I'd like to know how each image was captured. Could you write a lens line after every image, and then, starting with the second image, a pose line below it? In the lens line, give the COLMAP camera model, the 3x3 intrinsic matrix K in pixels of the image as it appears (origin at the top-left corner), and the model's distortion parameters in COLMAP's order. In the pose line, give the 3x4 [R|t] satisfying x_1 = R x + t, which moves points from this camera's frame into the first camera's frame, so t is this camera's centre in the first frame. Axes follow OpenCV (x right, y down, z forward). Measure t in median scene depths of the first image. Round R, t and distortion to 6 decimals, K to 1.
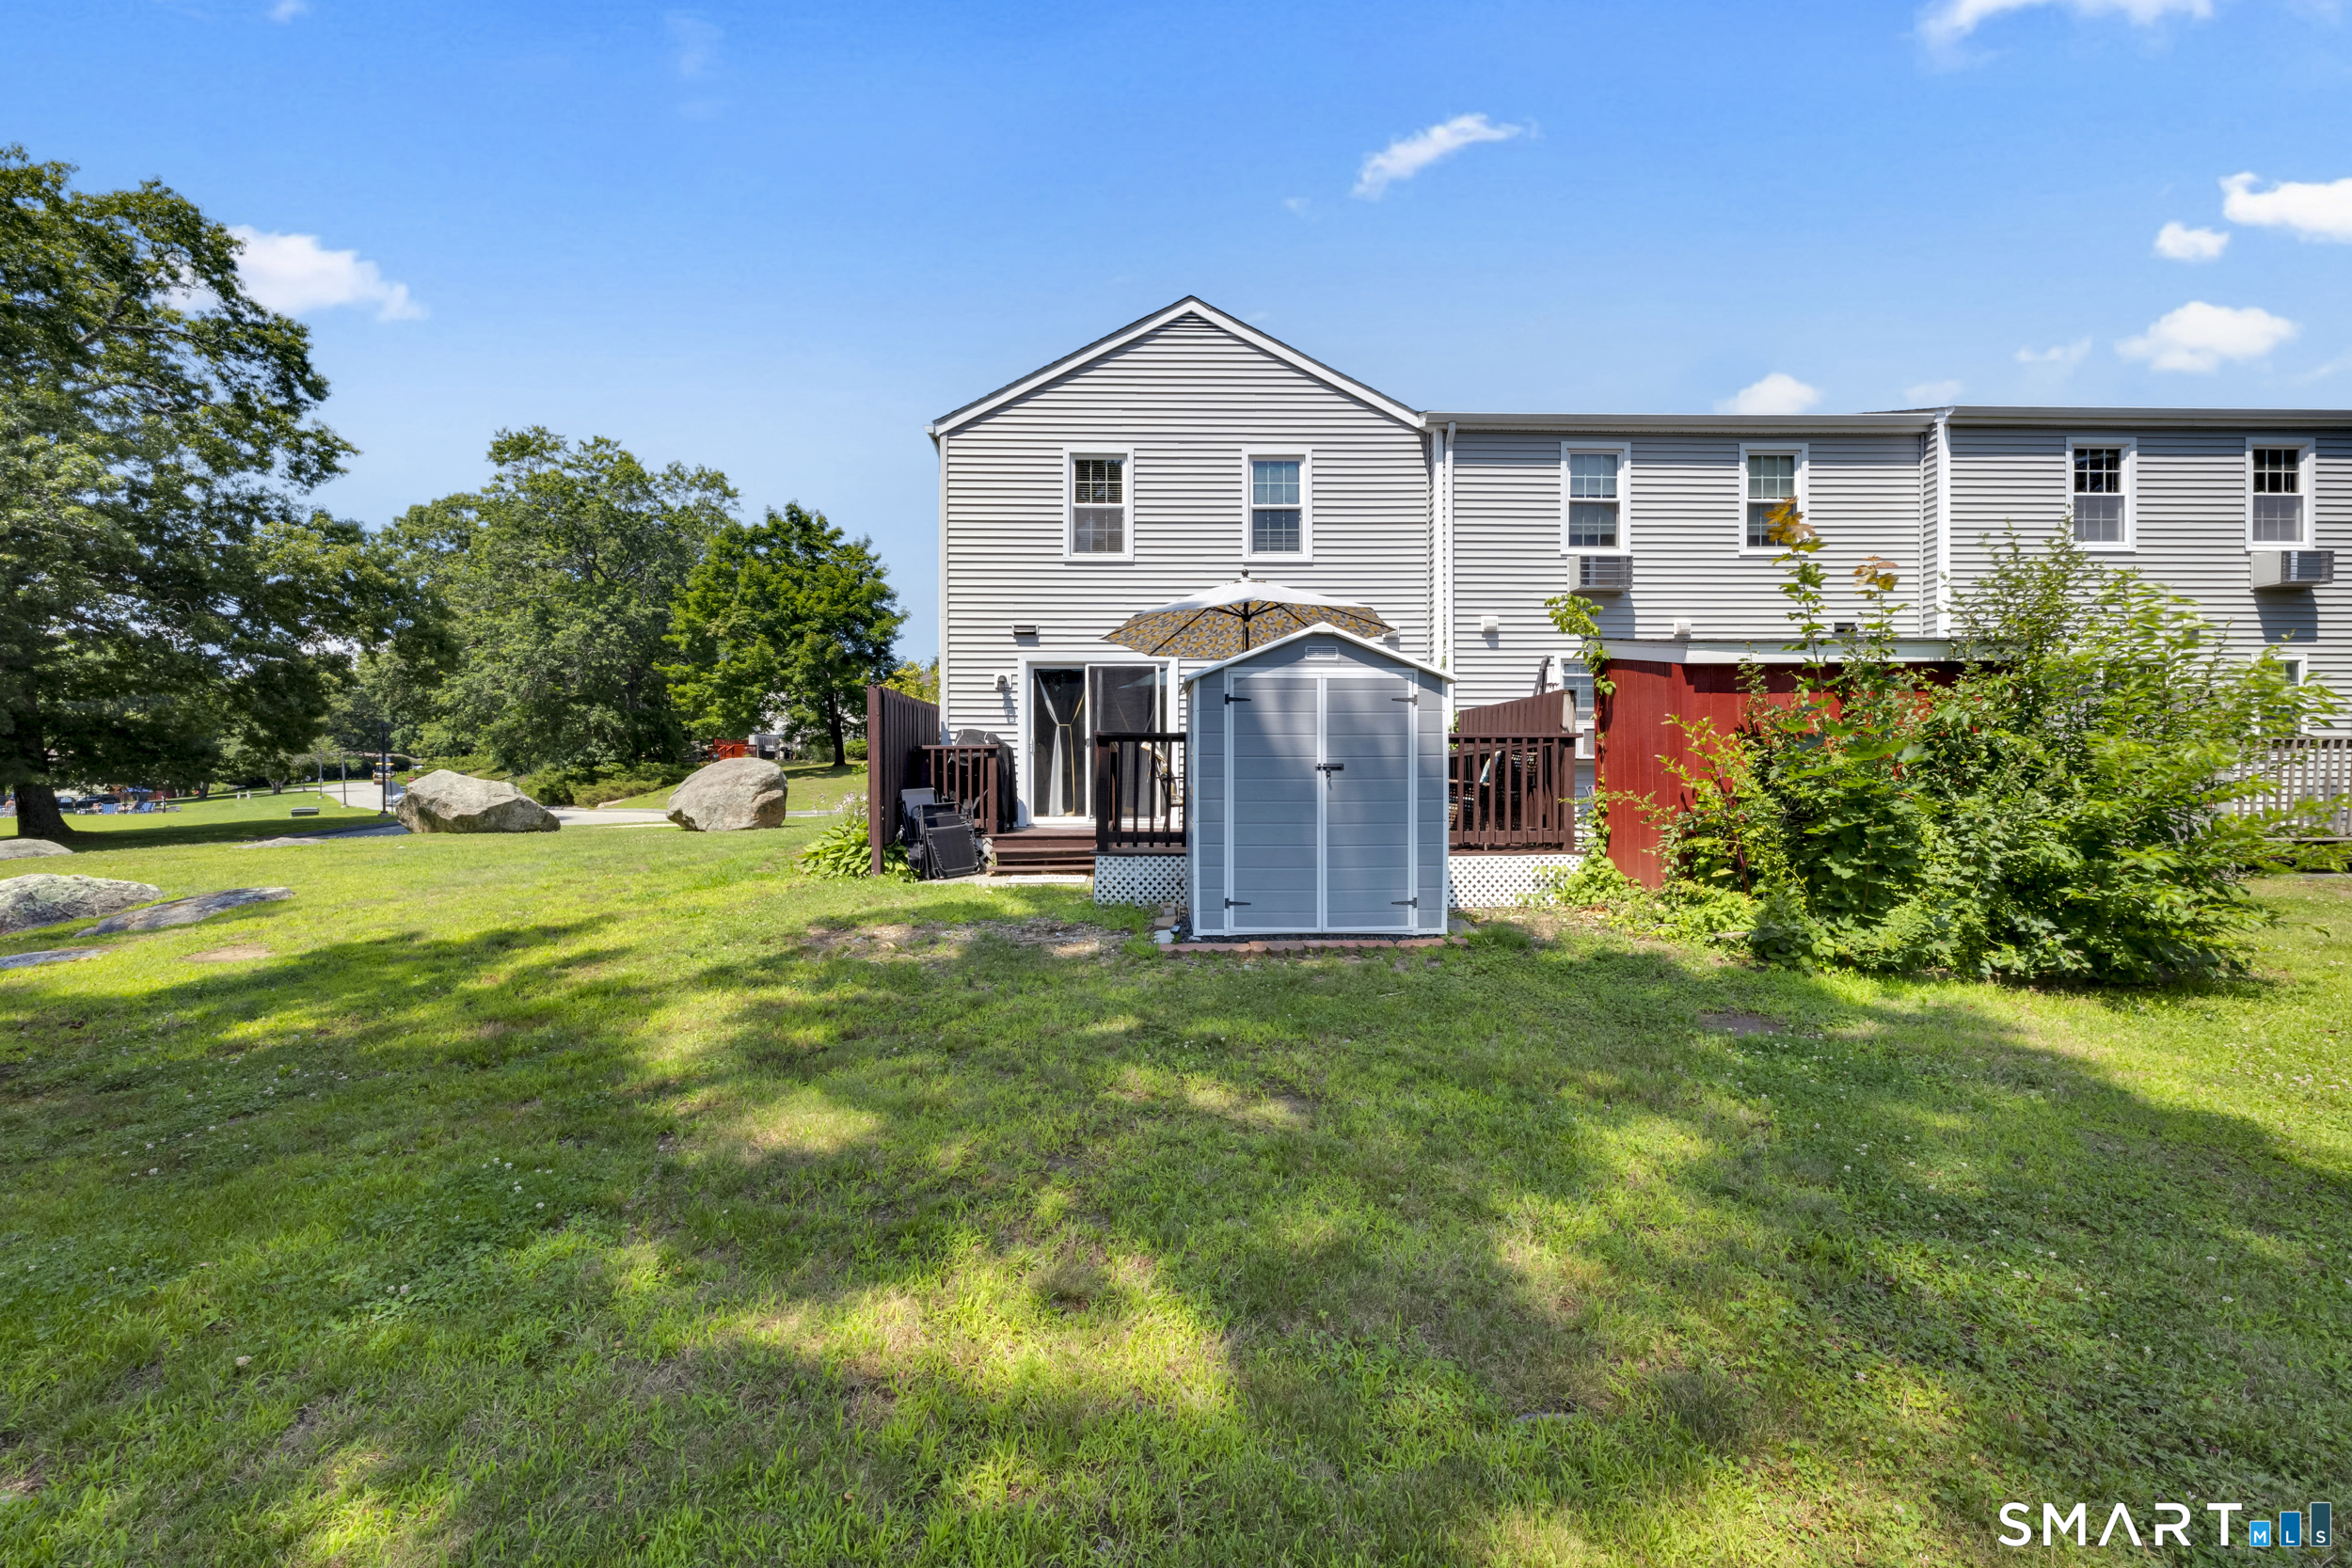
lens RADIAL K [[934.5, 0, 1181.6], [0, 934.5, 786.4], [0, 0, 1]] dist [-0.013633, 0.000550]
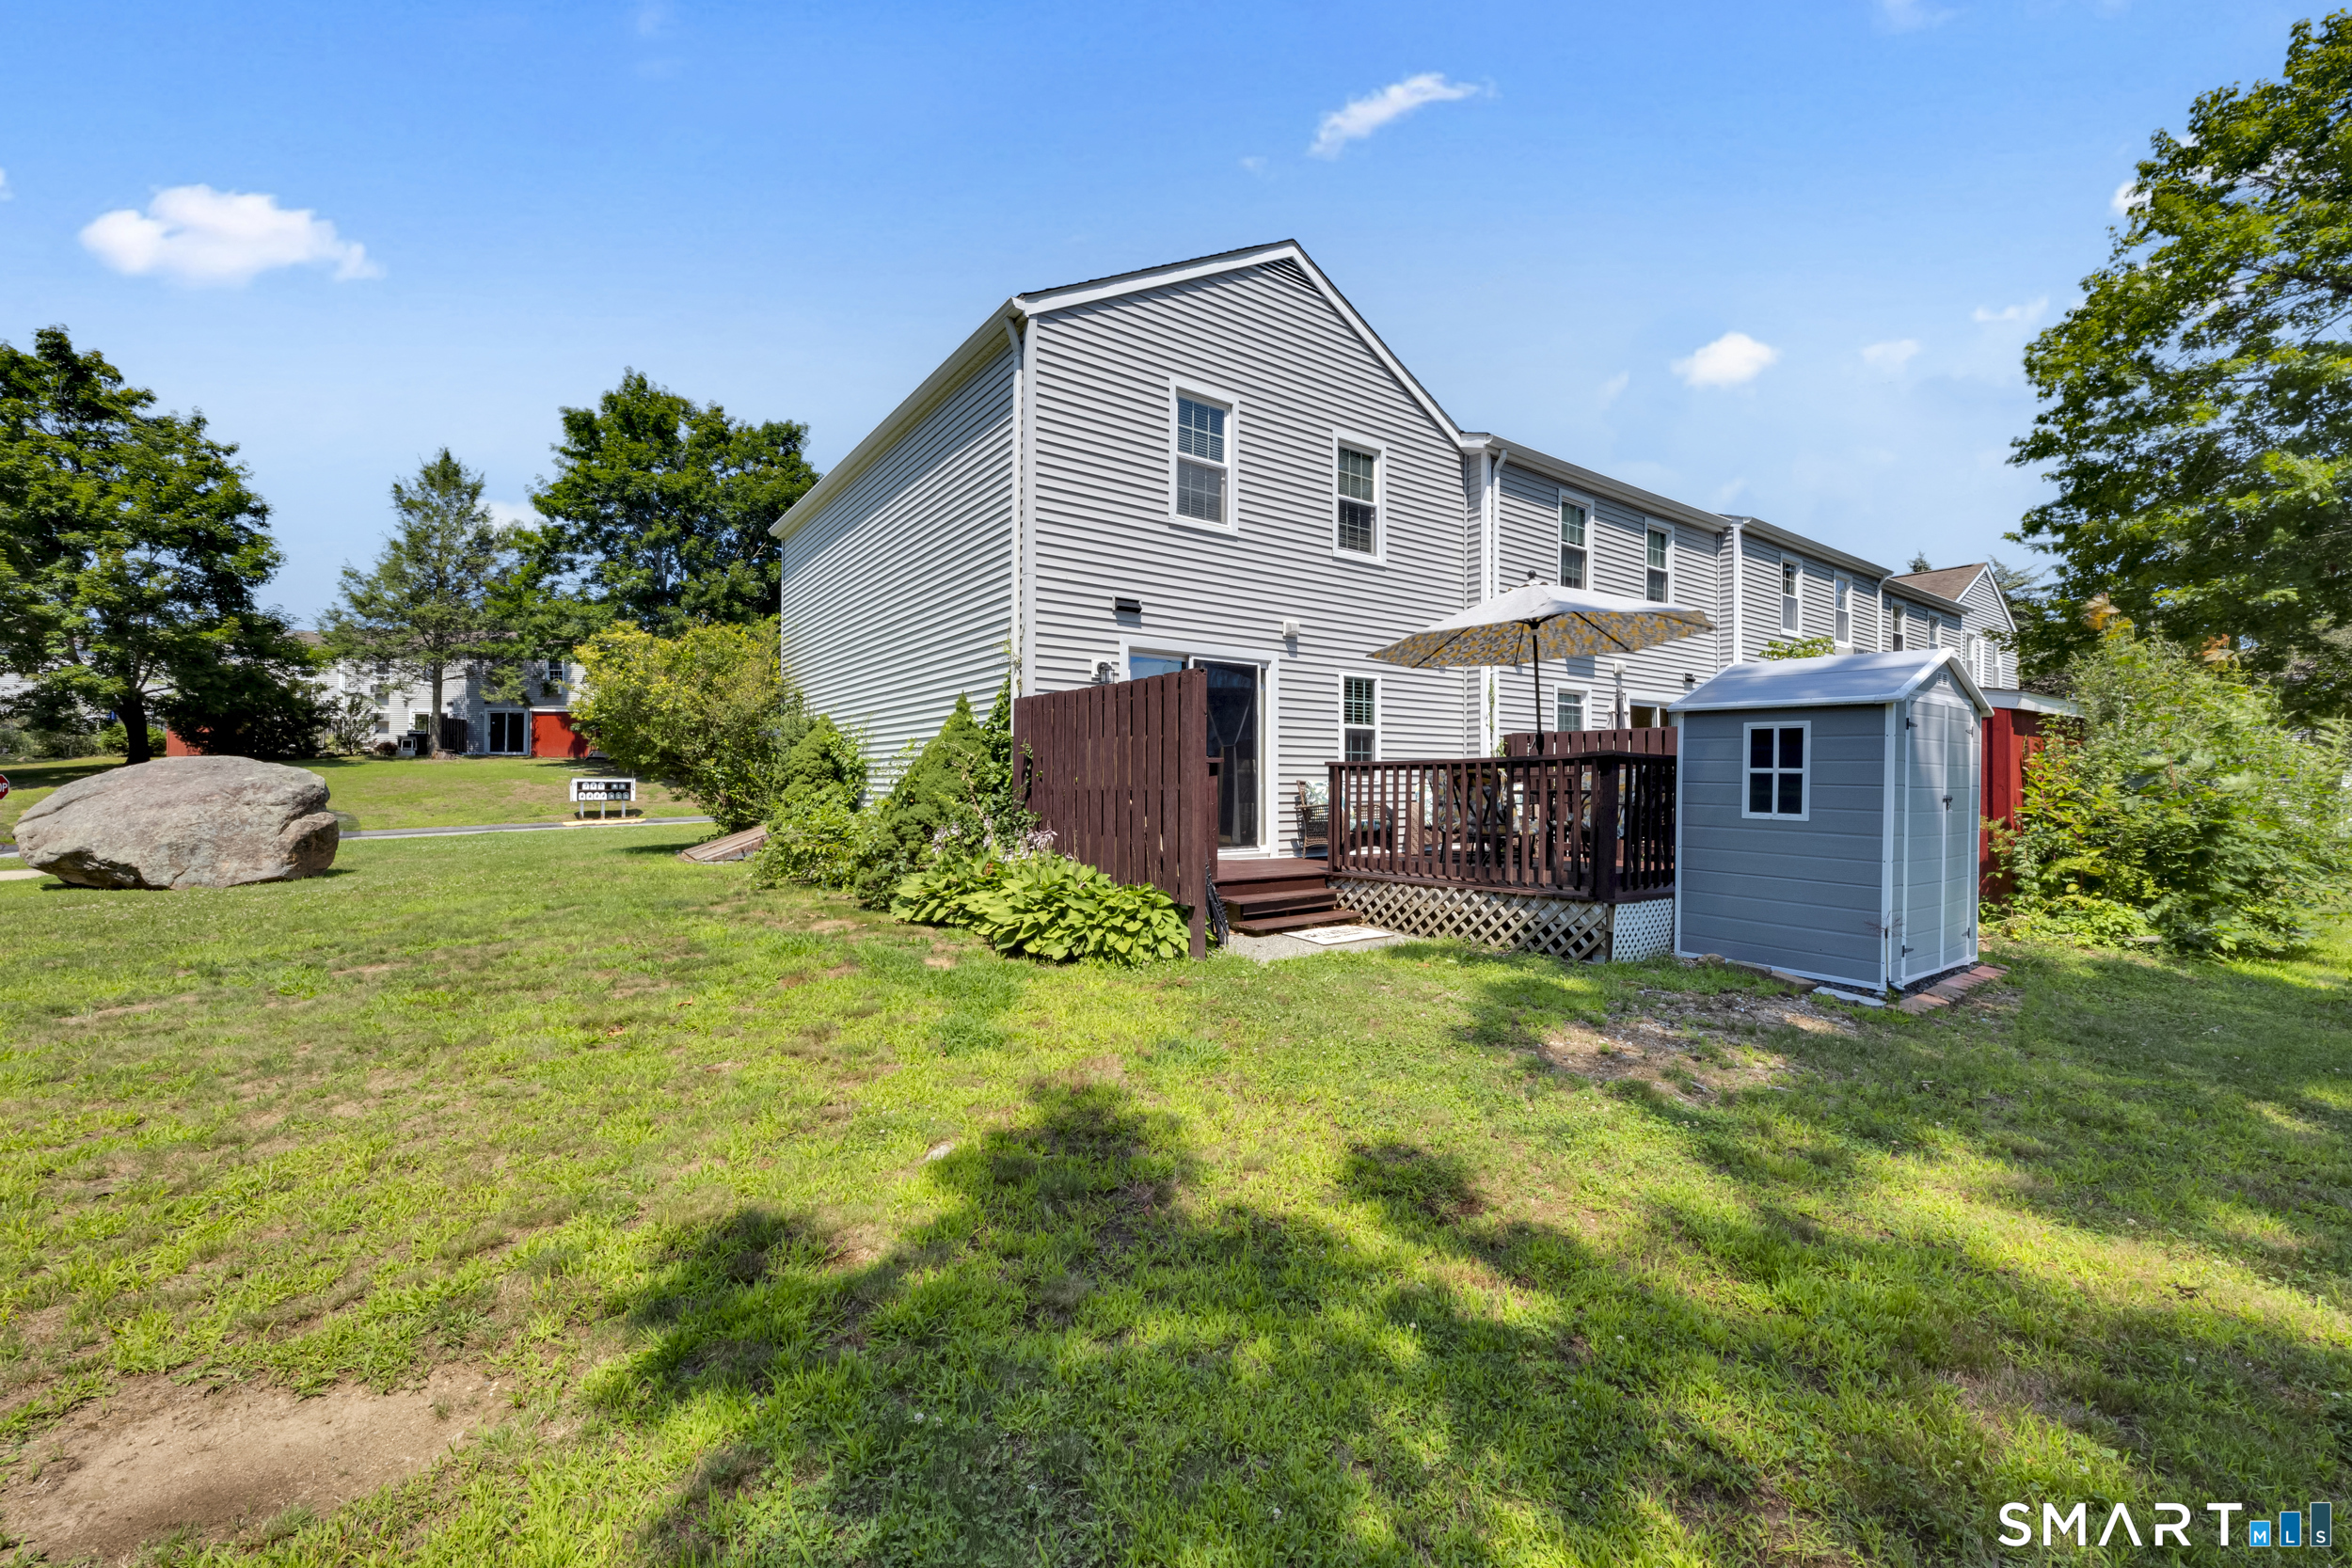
lens RADIAL K [[934.5, 0, 1178.8], [0, 934.5, 784.5], [0, 0, 1]] dist [-0.013633, 0.000550]
pose [[0.820600, 0.005709, 0.571474, -0.562221], [-0.000097, 0.999951, -0.009849, -0.013997], [-0.571502, 0.008027, 0.820561, 0.354440]]
